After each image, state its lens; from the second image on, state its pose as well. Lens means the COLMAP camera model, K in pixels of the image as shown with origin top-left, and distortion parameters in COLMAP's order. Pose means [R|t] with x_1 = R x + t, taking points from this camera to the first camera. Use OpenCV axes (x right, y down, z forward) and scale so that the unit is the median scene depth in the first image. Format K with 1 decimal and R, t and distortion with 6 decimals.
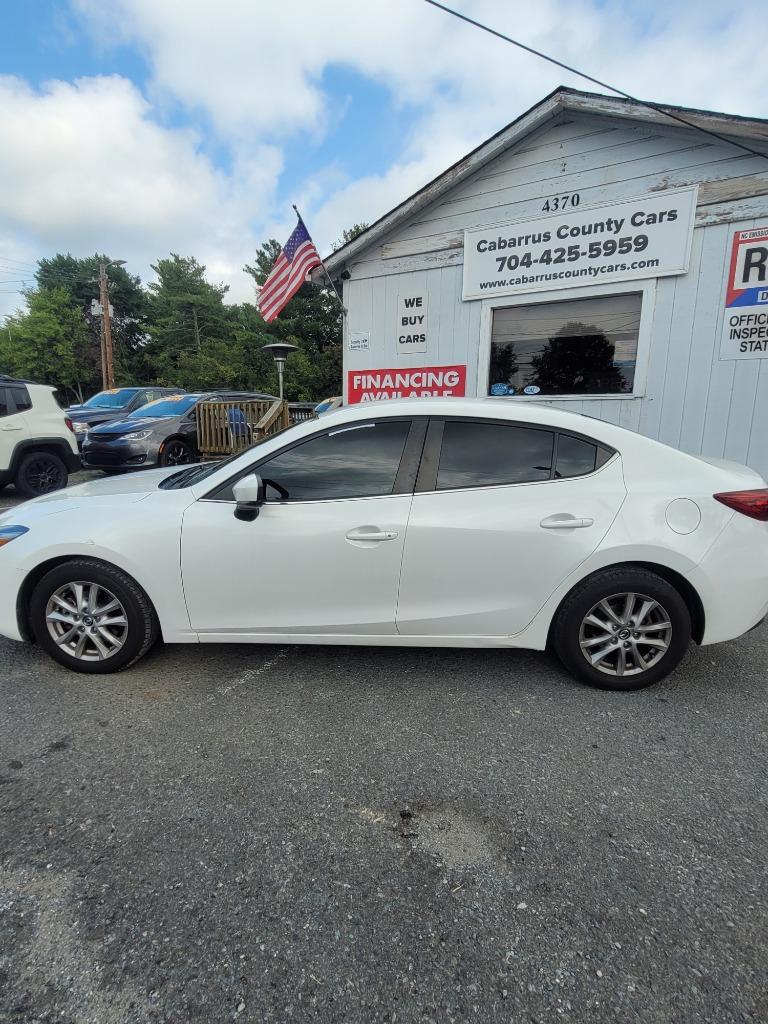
lens RADIAL K [[521.4, 0, 374.4], [0, 521.4, 524.1], [0, 0, 1]] dist [0.007959, -0.005775]
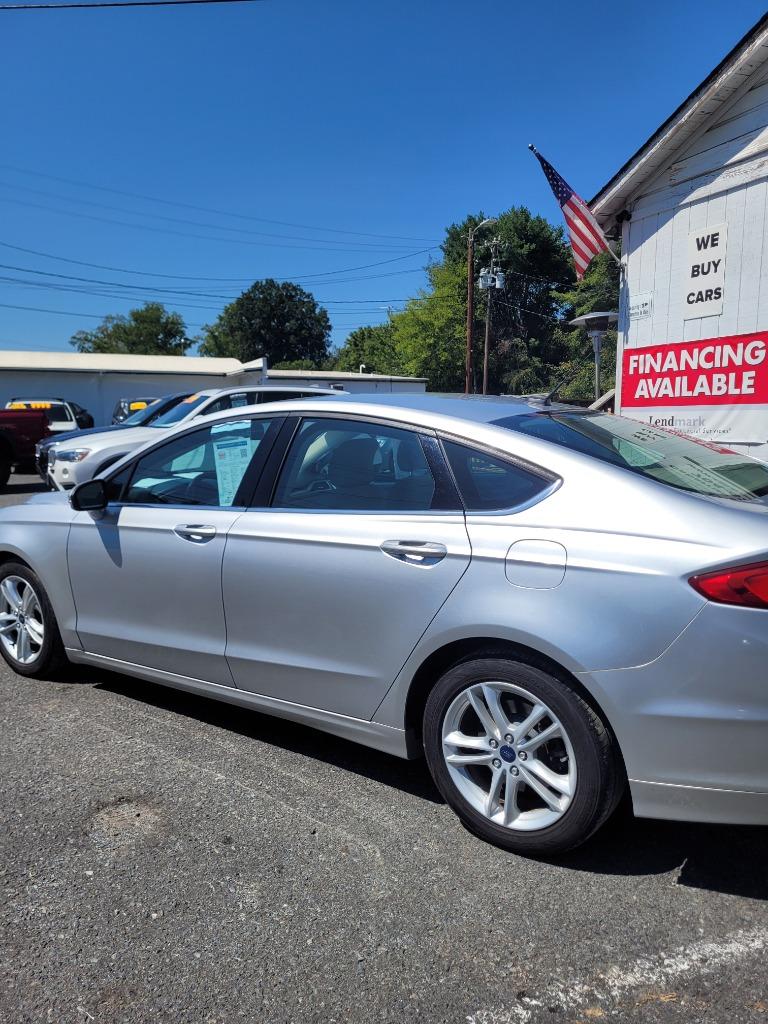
lens RADIAL K [[778.9, 0, 391.9], [0, 778.9, 510.0], [0, 0, 1]] dist [0.051909, -0.024724]
pose [[0.804781, 0.058862, -0.590646, 0.418979], [-0.104565, 0.993568, -0.043458, -0.003230], [0.584289, 0.096735, 0.805760, -0.004440]]
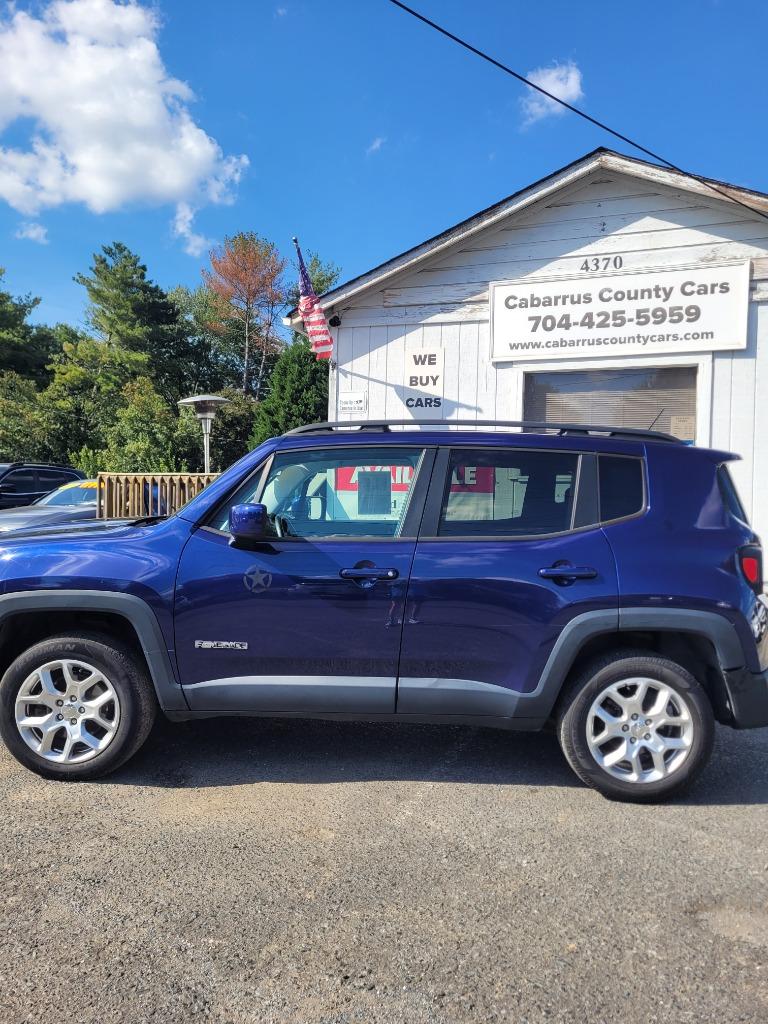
lens RADIAL K [[778.9, 0, 405.8], [0, 778.9, 512.1], [0, 0, 1]] dist [0.051909, -0.024724]
pose [[0.979366, 0.010252, 0.201835, -0.225795], [0.026233, 0.983814, -0.177263, 0.023477], [-0.200386, 0.178900, 0.963245, -0.132393]]
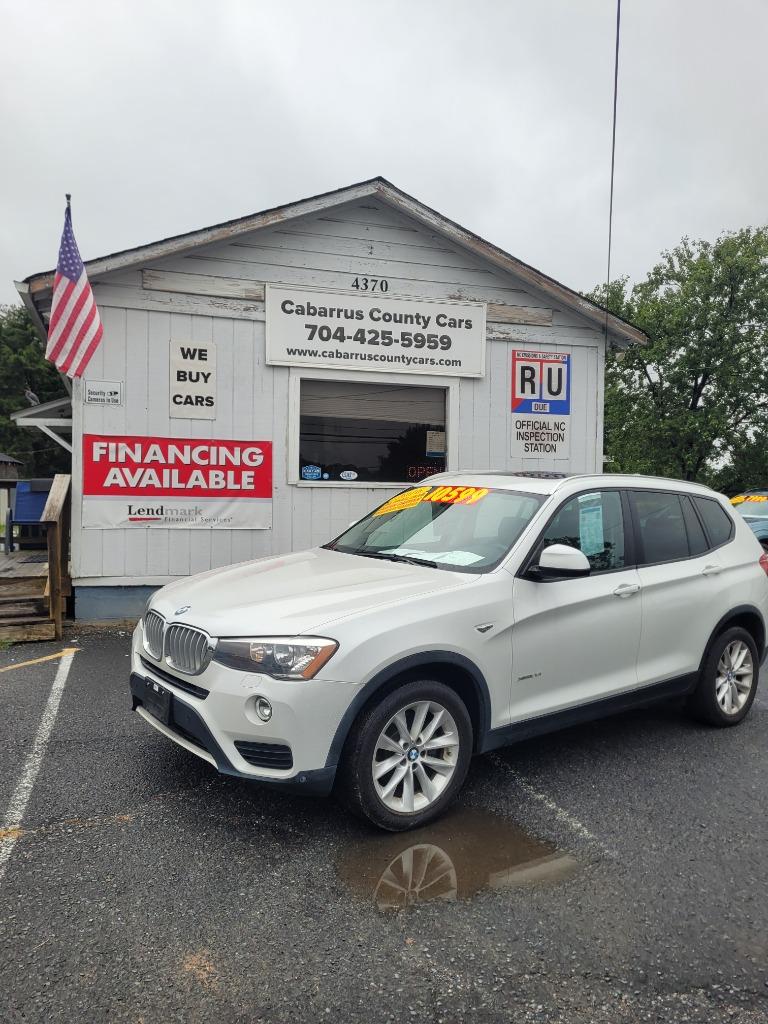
lens RADIAL K [[753.3, 0, 391.8], [0, 753.3, 515.9], [0, 0, 1]] dist [0.048662, -0.035734]
pose [[0.674620, -0.012581, 0.738058, -0.622348], [0.130734, 0.986085, -0.102688, -0.054751], [-0.726496, 0.165765, 0.666877, 0.125774]]
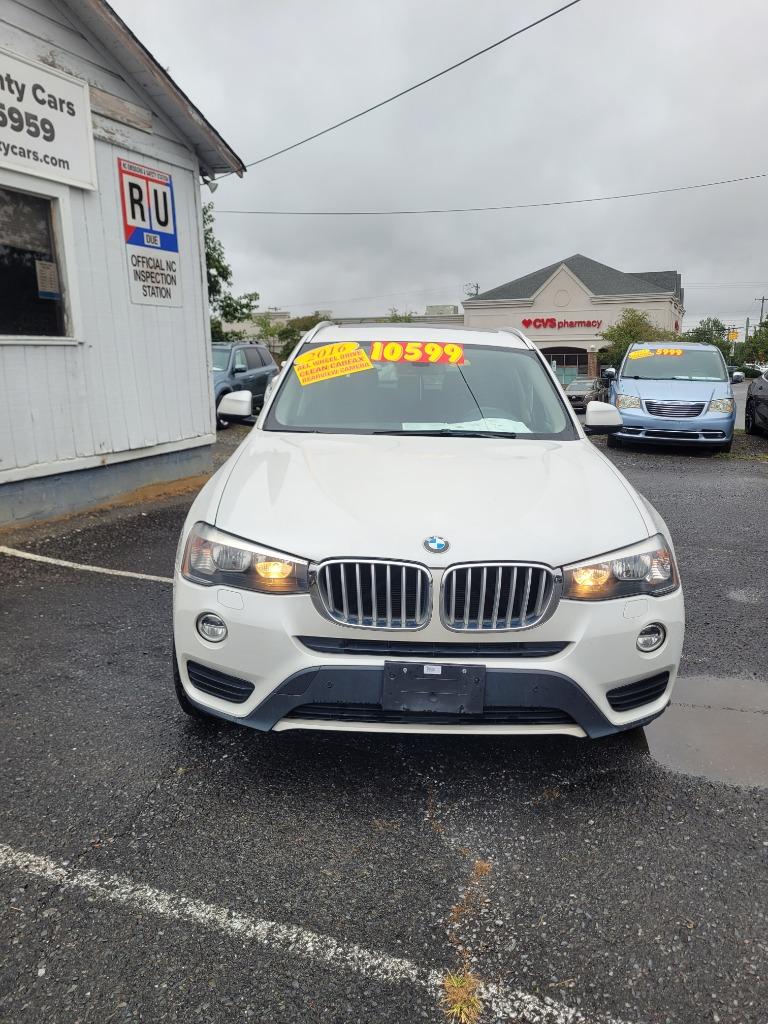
lens RADIAL K [[774.0, 0, 388.2], [0, 774.0, 510.3], [0, 0, 1]] dist [0.048024, -0.031917]
pose [[-0.136903, -0.198955, 0.970399, -0.666278], [0.199914, 0.953917, 0.223779, -0.170176], [-0.970202, 0.224632, -0.090821, 0.702041]]
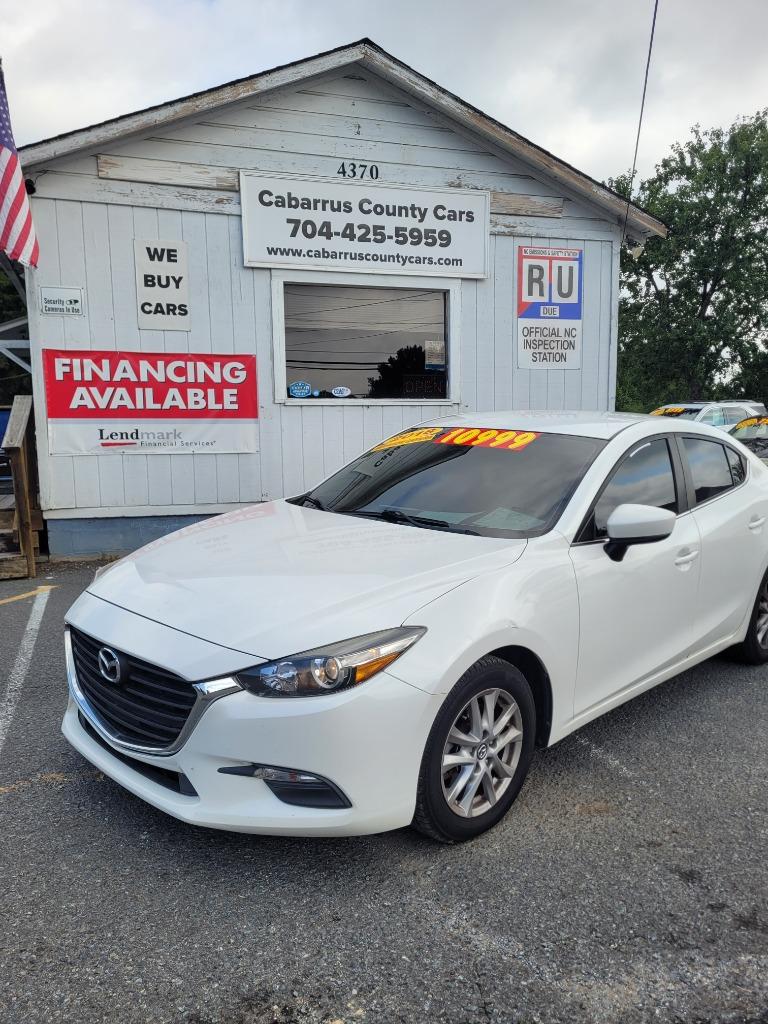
lens RADIAL K [[774.0, 0, 399.1], [0, 774.0, 532.0], [0, 0, 1]] dist [0.048024, -0.031917]
pose [[0.657944, -0.113778, 0.744422, -0.583543], [0.155943, 0.987679, 0.013130, -0.050844], [-0.736743, 0.107449, 0.667581, 0.179993]]
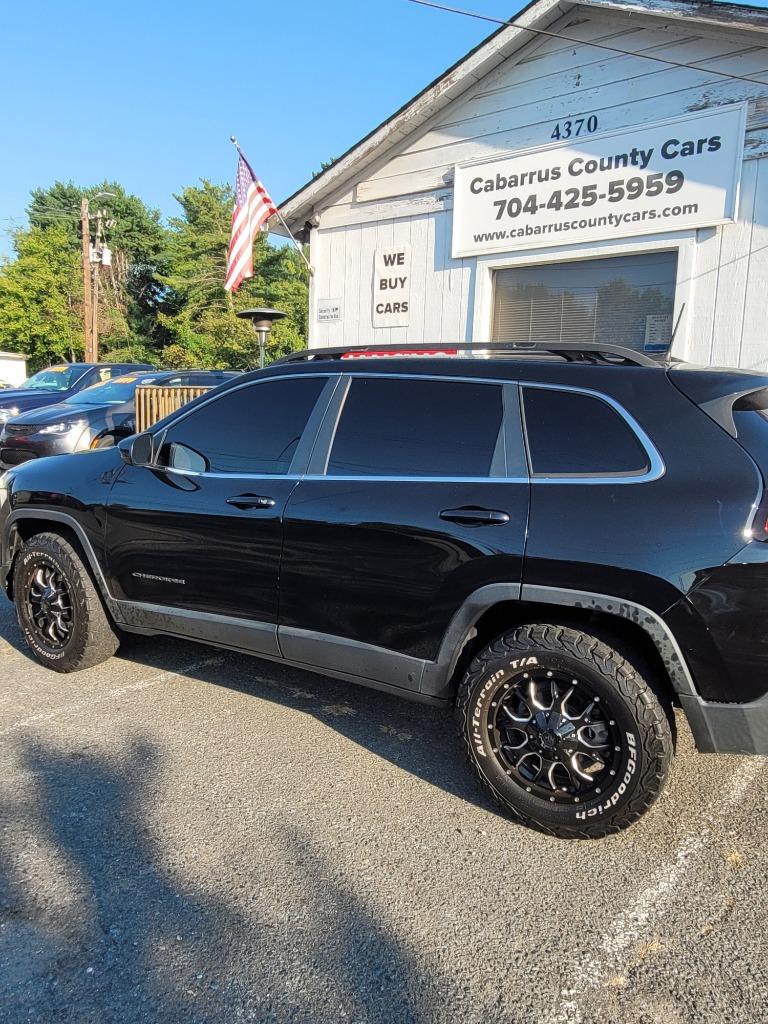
lens RADIAL K [[753.3, 0, 402.2], [0, 753.3, 506.0], [0, 0, 1]] dist [0.048662, -0.035734]
pose [[0.993588, 0.034225, -0.107759, 0.246813], [-0.041298, 0.997088, -0.064108, -0.010726], [0.105251, 0.068147, 0.992108, -0.042496]]
